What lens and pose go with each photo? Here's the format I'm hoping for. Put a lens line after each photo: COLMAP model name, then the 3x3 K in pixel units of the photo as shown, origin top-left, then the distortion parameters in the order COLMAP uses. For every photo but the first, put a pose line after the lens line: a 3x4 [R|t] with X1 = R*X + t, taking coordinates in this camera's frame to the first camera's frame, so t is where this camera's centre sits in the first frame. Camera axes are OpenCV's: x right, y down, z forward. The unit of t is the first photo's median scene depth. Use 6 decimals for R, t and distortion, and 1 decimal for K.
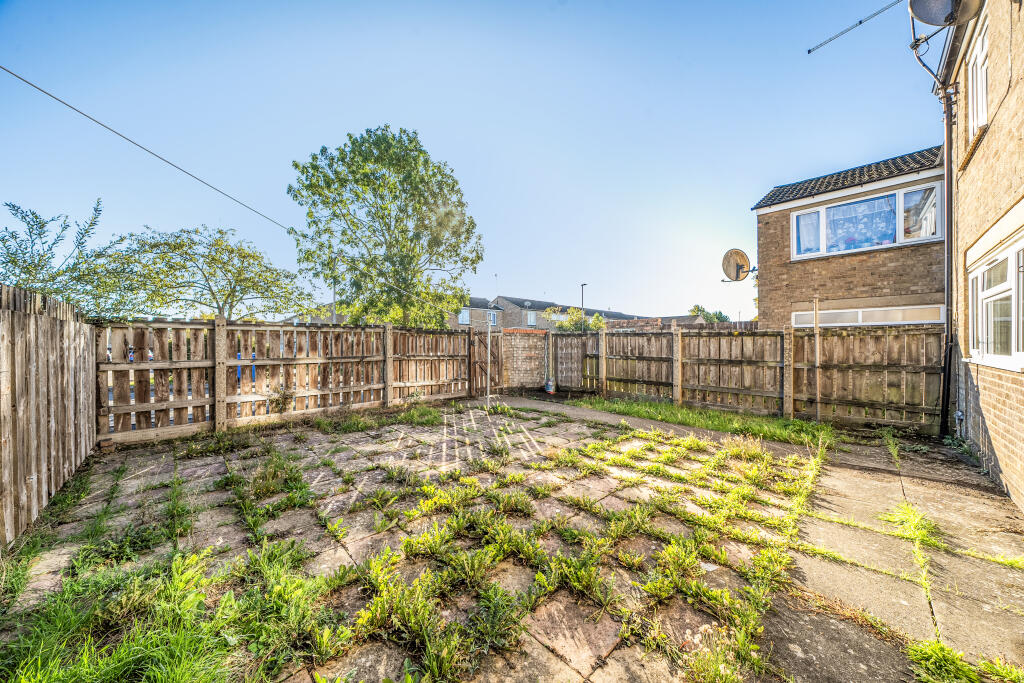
lens RADIAL K [[348.6, 0, 494.0], [0, 348.6, 343.1], [0, 0, 1]] dist [-0.005781, -0.000020]
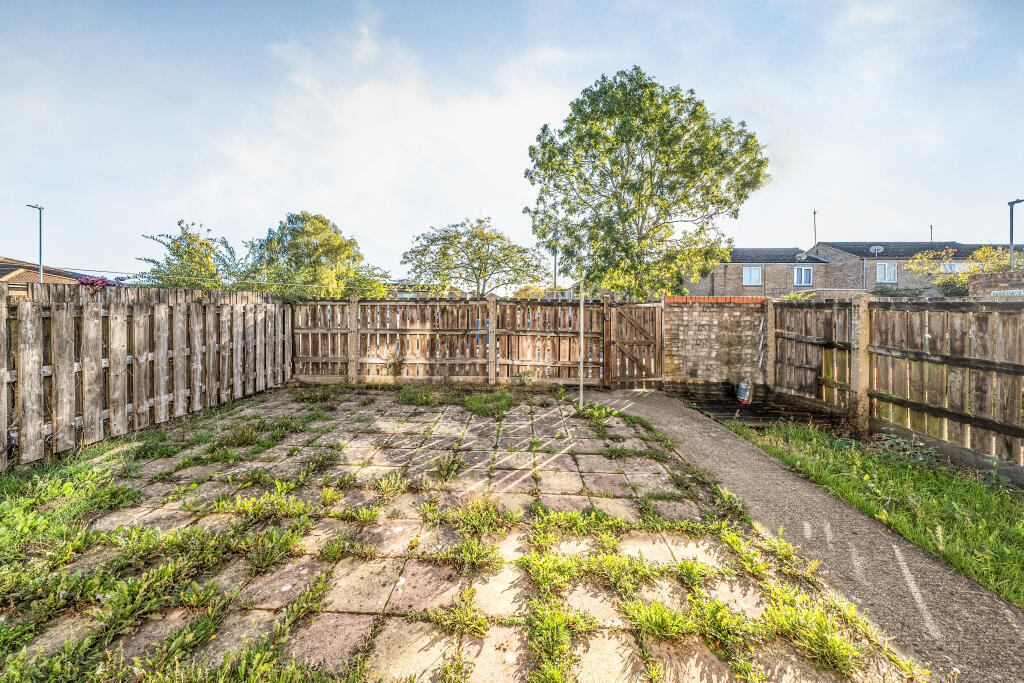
lens RADIAL K [[356.3, 0, 501.9], [0, 356.3, 308.5], [0, 0, 1]] dist [-0.004890, -0.000002]
pose [[0.700458, 0.005742, -0.713670, 0.446784], [-0.004711, 0.999983, 0.003421, -0.027669], [0.713678, 0.000966, 0.700474, 0.383551]]
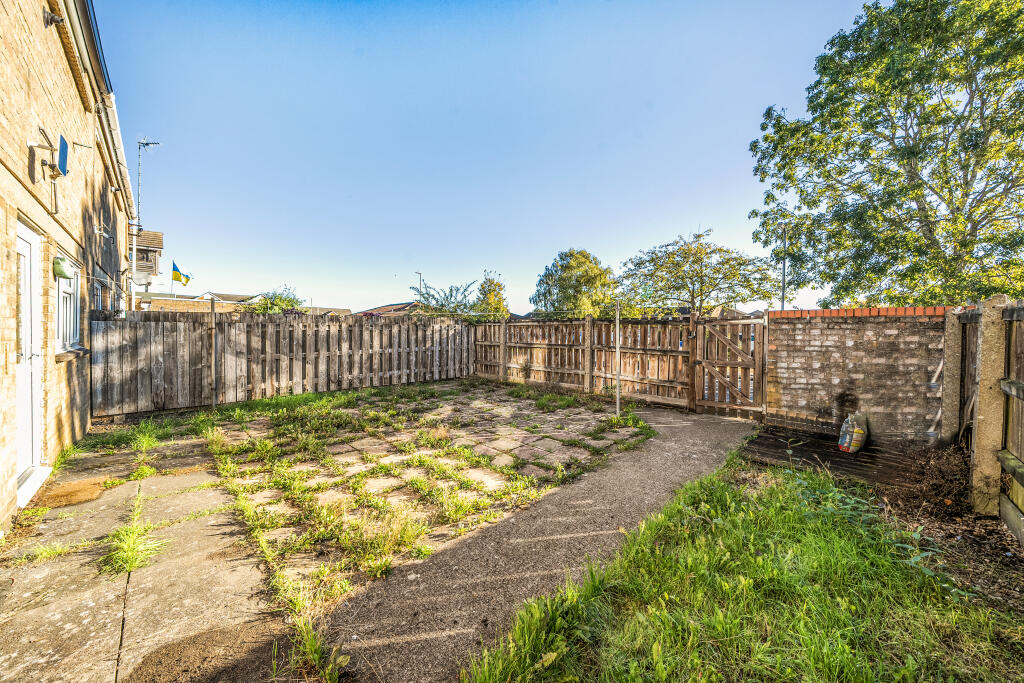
lens RADIAL K [[352.4, 0, 506.9], [0, 352.4, 331.4], [0, 0, 1]] dist [-0.008092, -0.000052]
pose [[0.036128, 0.004492, -0.999337, 0.872171], [-0.005172, 0.999977, 0.004308, -0.012607], [0.999334, 0.005013, 0.036151, 0.785512]]
